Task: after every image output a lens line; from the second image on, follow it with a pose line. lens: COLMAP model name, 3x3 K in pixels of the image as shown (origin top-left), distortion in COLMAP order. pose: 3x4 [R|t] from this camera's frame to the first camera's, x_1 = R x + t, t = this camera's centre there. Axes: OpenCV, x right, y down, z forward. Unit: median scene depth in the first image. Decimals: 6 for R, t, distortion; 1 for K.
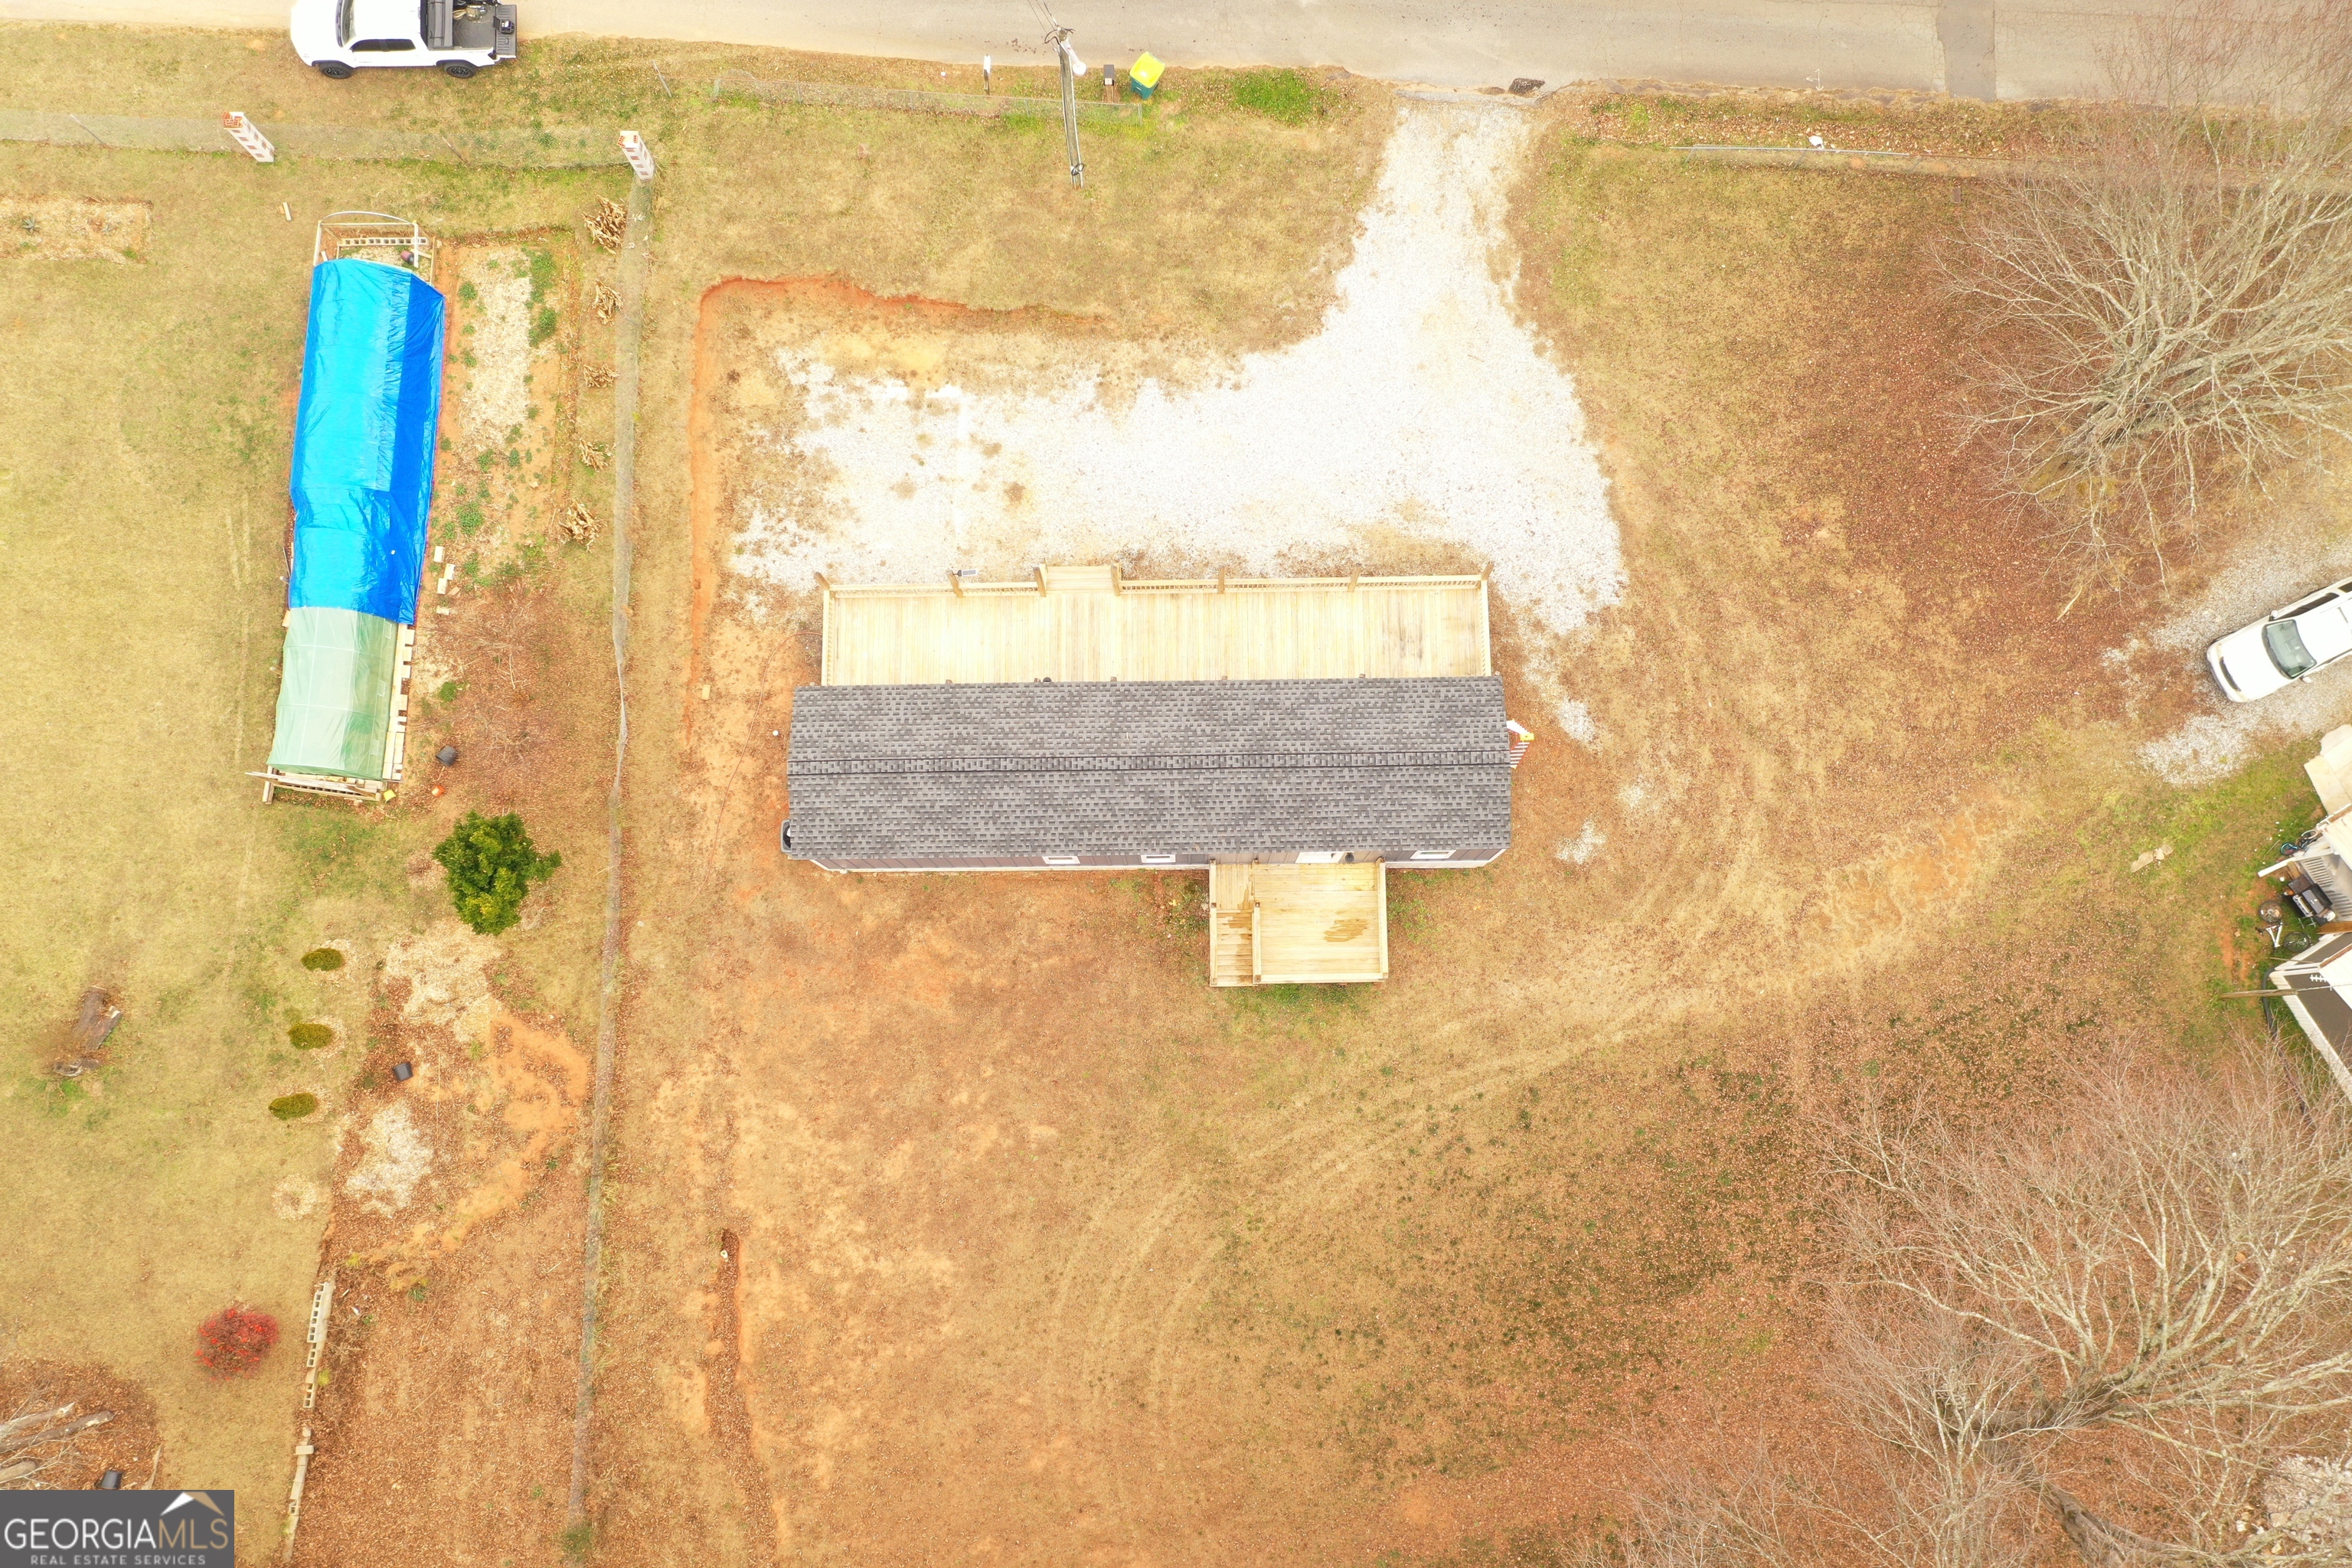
lens RADIAL K [[1862.0, 0, 1171.6], [0, 1862.0, 777.9], [0, 0, 1]] dist [0.001783, 0.010529]
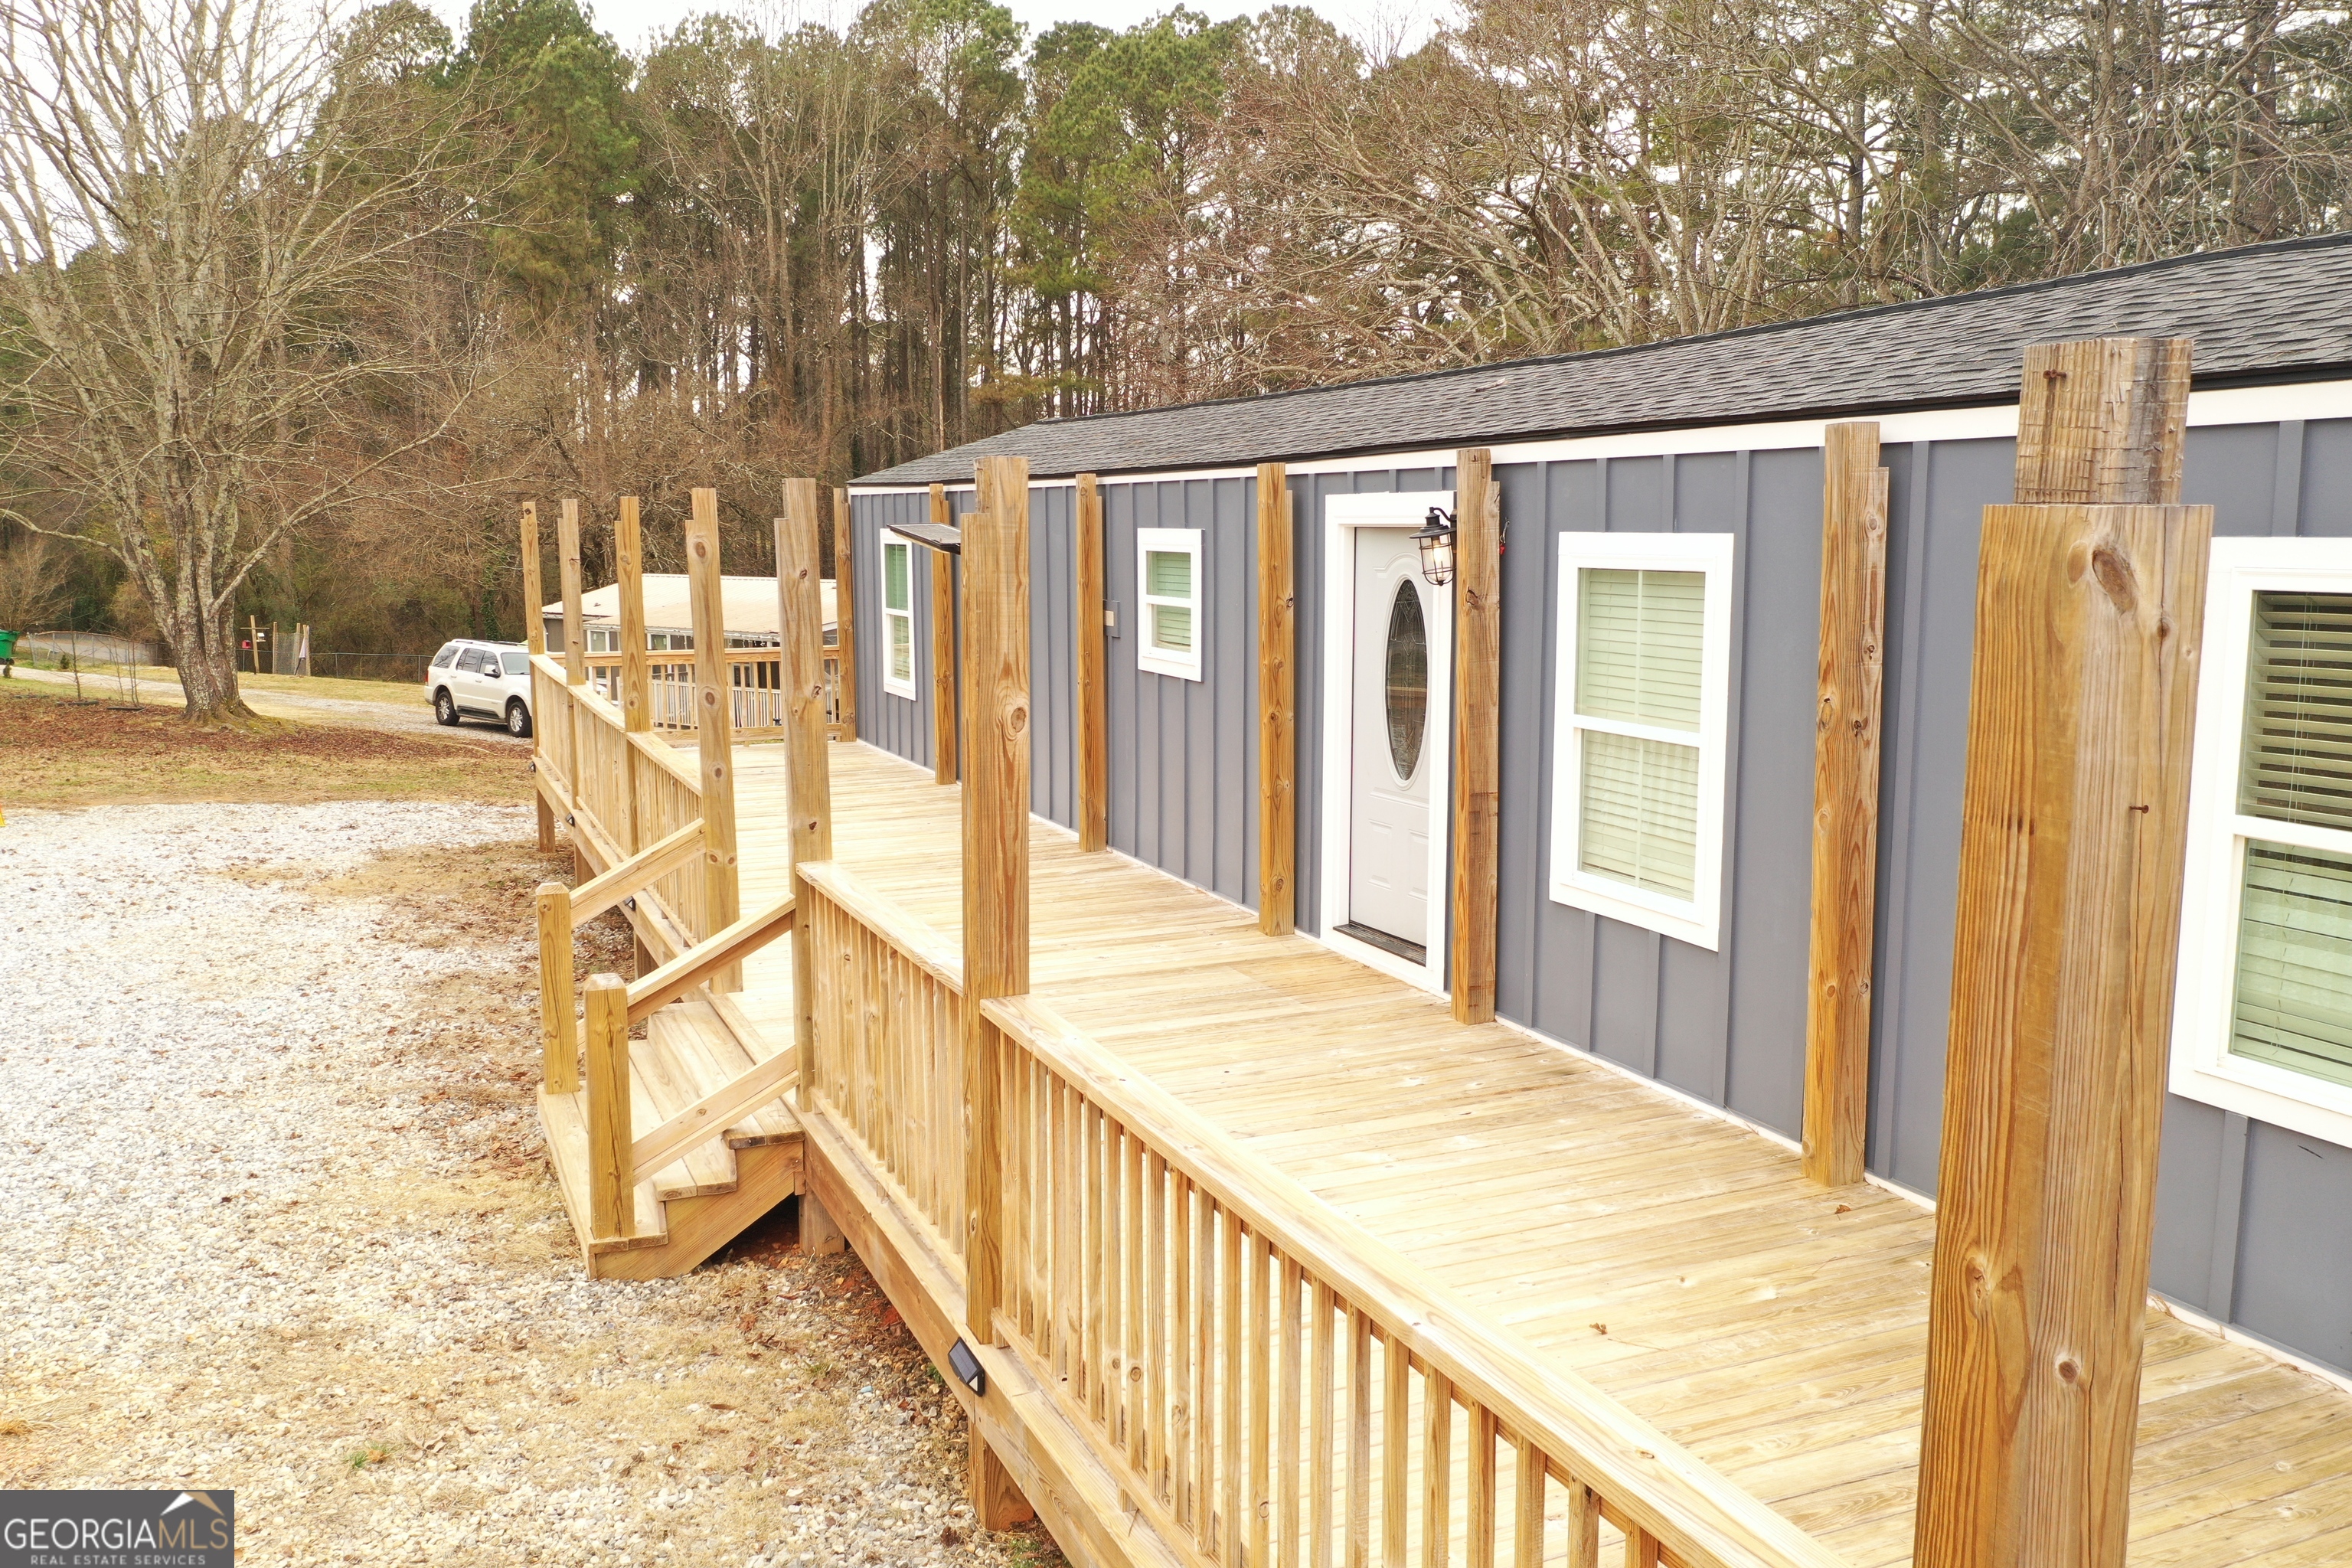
lens RADIAL K [[1862.0, 0, 1174.9], [0, 1862.0, 784.0], [0, 0, 1]] dist [0.001783, 0.010529]
pose [[-0.387868, -0.130675, 0.912405, -0.206180], [0.911083, 0.095568, 0.400993, -0.132205], [-0.139597, 0.986808, 0.081988, 0.953669]]
